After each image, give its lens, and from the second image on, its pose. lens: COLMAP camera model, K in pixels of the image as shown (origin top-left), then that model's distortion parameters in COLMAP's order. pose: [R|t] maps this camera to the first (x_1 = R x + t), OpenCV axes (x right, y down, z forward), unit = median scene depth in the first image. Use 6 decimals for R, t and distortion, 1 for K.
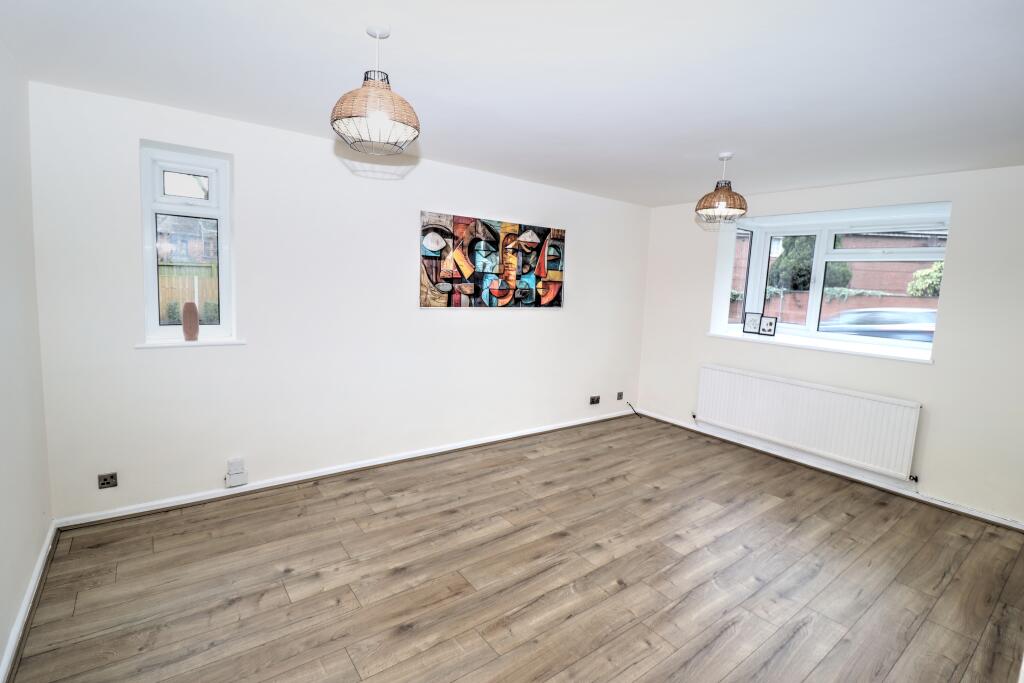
lens RADIAL K [[476.8, 0, 501.4], [0, 476.8, 335.6], [0, 0, 1]] dist [-0.006559, -0.005307]
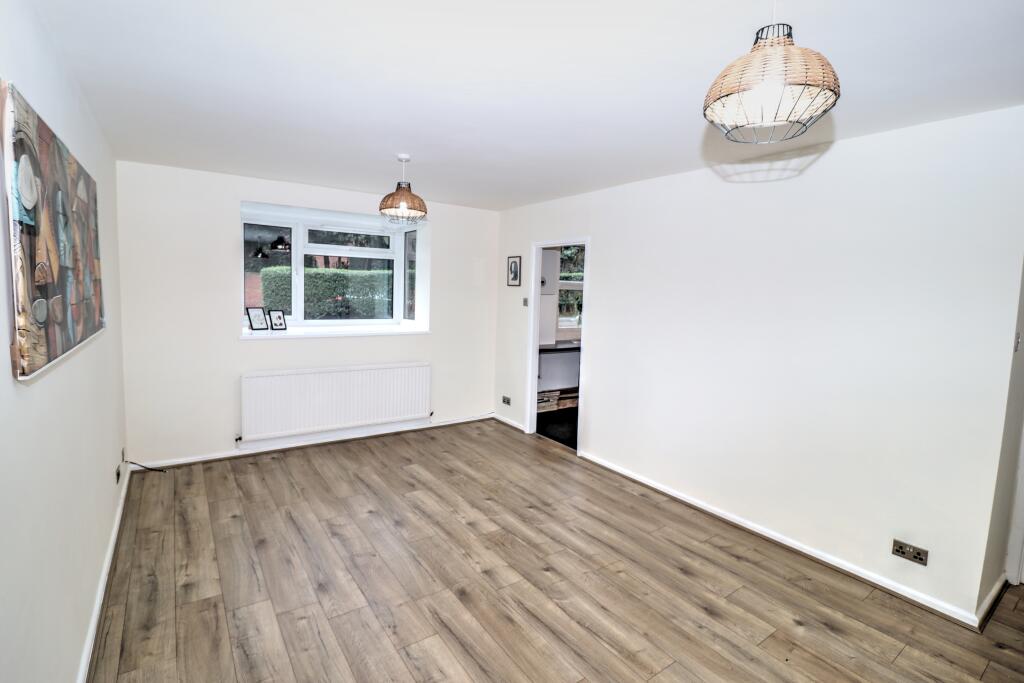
lens RADIAL K [[476.8, 0, 507.1], [0, 476.8, 332.6], [0, 0, 1]] dist [-0.006559, -0.005307]
pose [[0.027323, -0.136484, 0.990265, -0.524132], [0.087396, 0.987168, 0.133646, -0.114561], [-0.995799, 0.082894, 0.038900, 0.704978]]
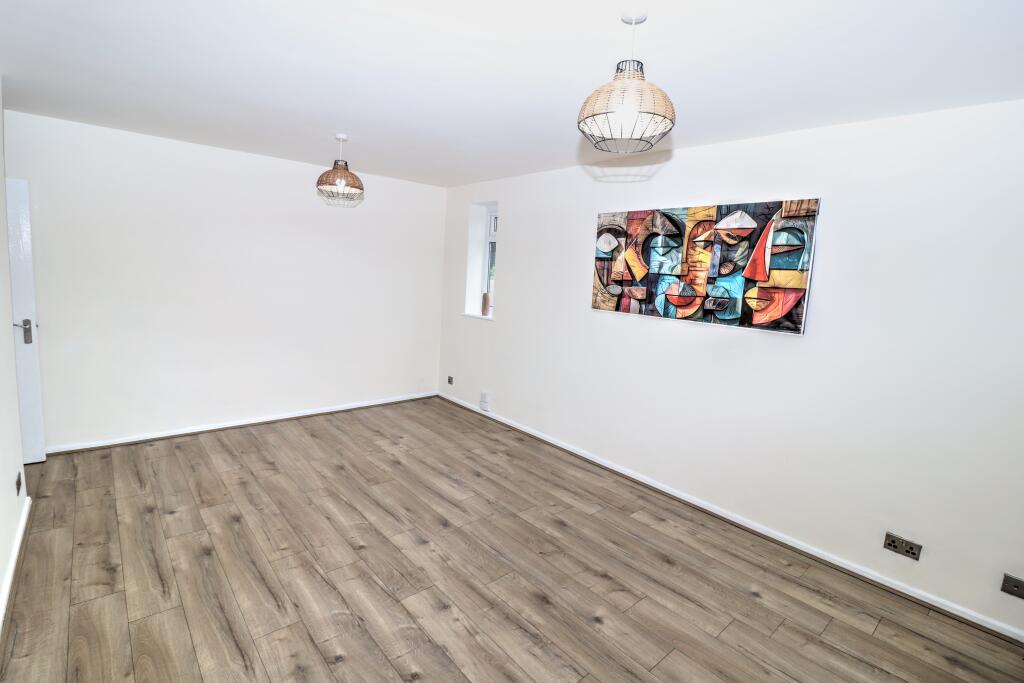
lens RADIAL K [[476.8, 0, 504.2], [0, 476.8, 338.3], [0, 0, 1]] dist [-0.006559, -0.005307]
pose [[0.072617, 0.098763, -0.992458, 0.899513], [-0.169070, 0.981902, 0.085342, -0.057238], [0.982925, 0.161598, 0.088001, 0.803494]]
